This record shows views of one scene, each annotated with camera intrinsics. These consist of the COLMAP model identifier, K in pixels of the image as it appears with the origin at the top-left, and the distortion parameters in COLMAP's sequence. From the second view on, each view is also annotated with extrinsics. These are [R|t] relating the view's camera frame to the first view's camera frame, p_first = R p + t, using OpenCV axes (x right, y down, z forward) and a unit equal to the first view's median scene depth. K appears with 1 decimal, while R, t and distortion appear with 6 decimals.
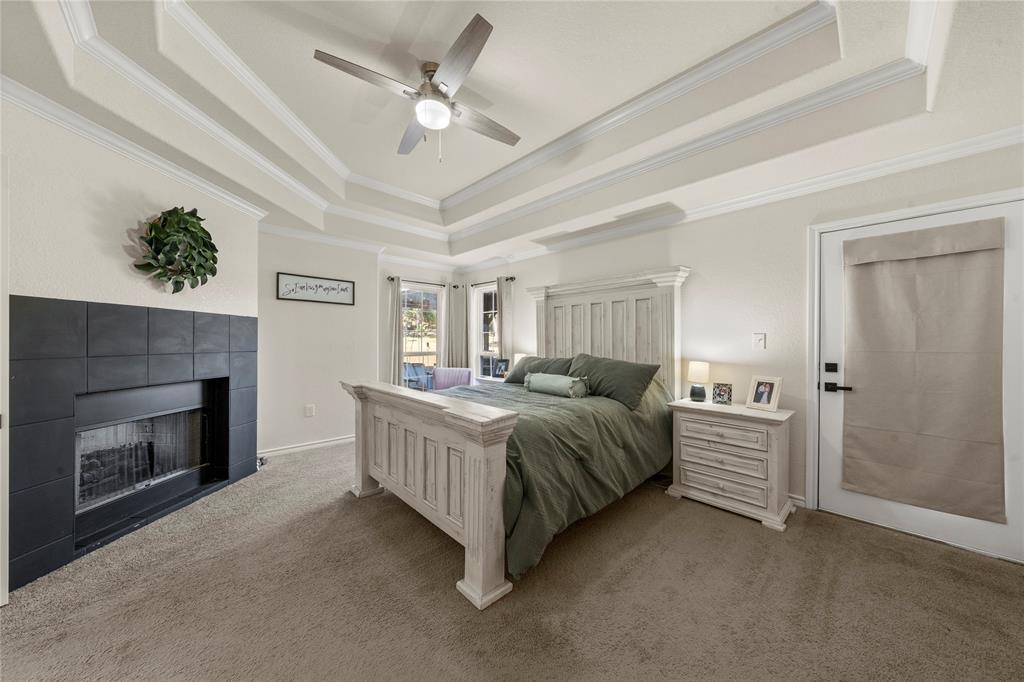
lens RADIAL K [[347.6, 0, 511.2], [0, 347.6, 339.1], [0, 0, 1]] dist [0.001696, -0.000155]
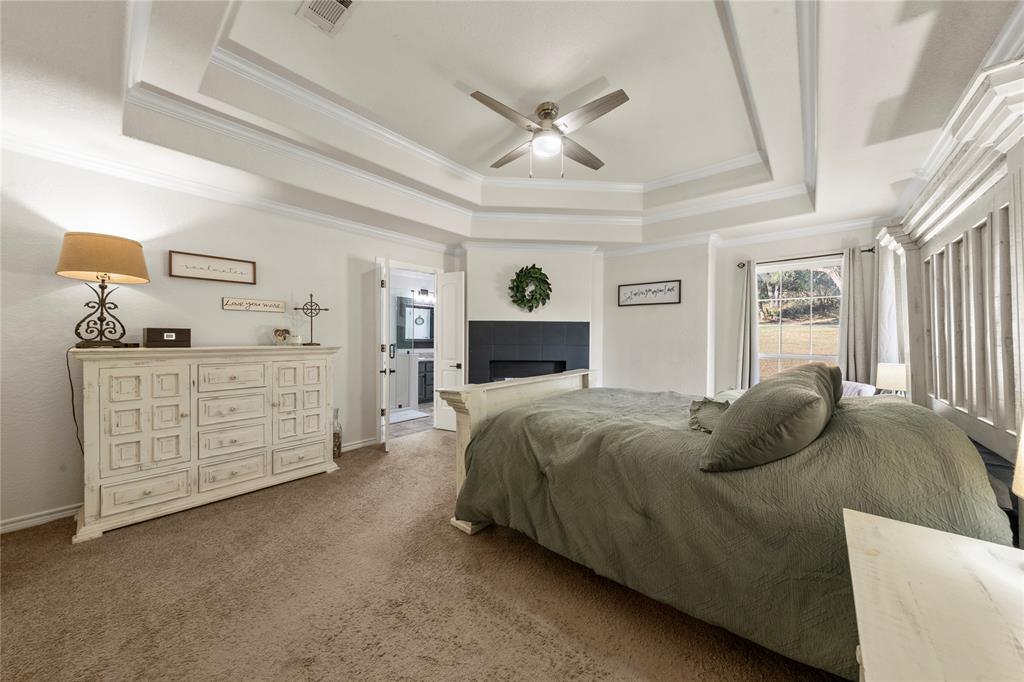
lens RADIAL K [[347.6, 0, 505.5], [0, 347.6, 336.6], [0, 0, 1]] dist [0.001696, -0.000155]
pose [[0.105708, -0.009489, -0.994352, 0.547920], [0.002358, 0.999954, -0.009292, 0.008273], [0.994394, -0.001362, 0.105725, 0.431802]]
